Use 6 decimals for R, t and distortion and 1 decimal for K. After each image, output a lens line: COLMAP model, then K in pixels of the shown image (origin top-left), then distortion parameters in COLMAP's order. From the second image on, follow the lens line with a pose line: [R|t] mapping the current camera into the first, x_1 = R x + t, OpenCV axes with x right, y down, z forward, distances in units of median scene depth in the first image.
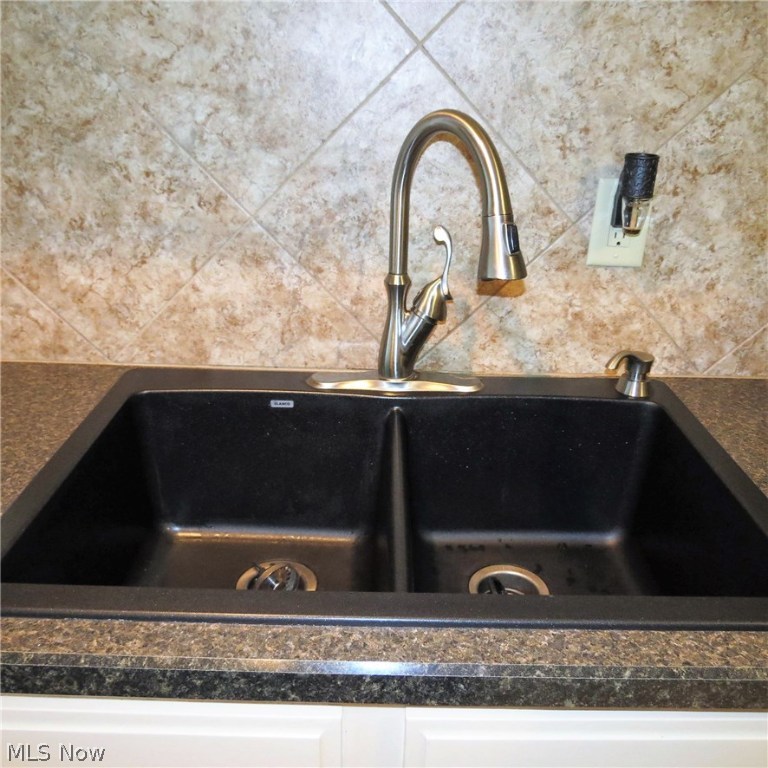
lens RADIAL K [[738.6, 0, 382.6], [0, 738.6, 379.5], [0, 0, 1]] dist [-0.011660, 0.000000]
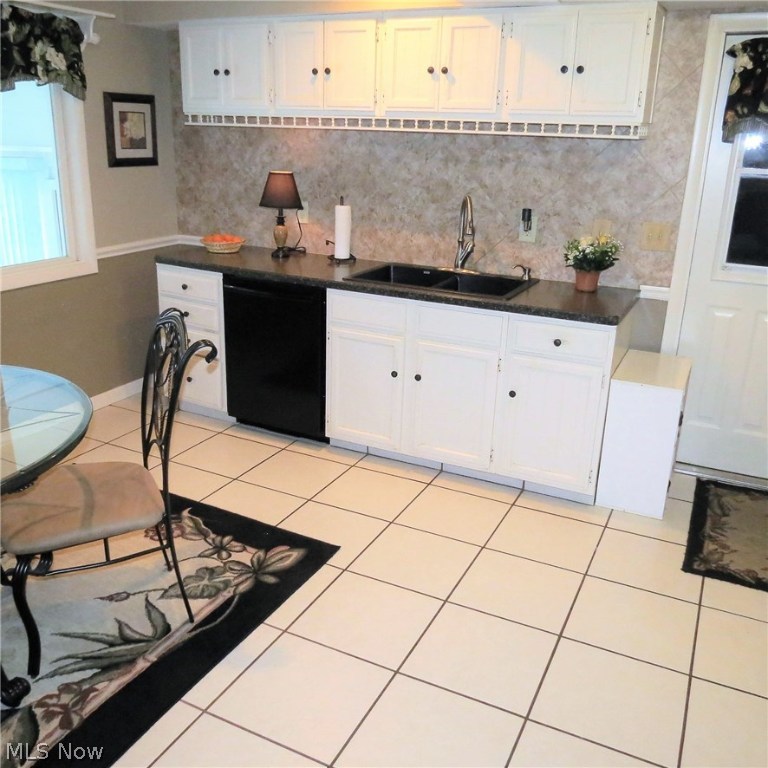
lens RADIAL K [[738.6, 0, 386.3], [0, 738.6, 384.4], [0, 0, 1]] dist [-0.011660, 0.000000]
pose [[0.900807, 0.144301, -0.409542, 1.227952], [-0.177790, 0.983054, -0.044681, 0.758057], [0.396154, 0.113061, 0.911197, -2.271081]]
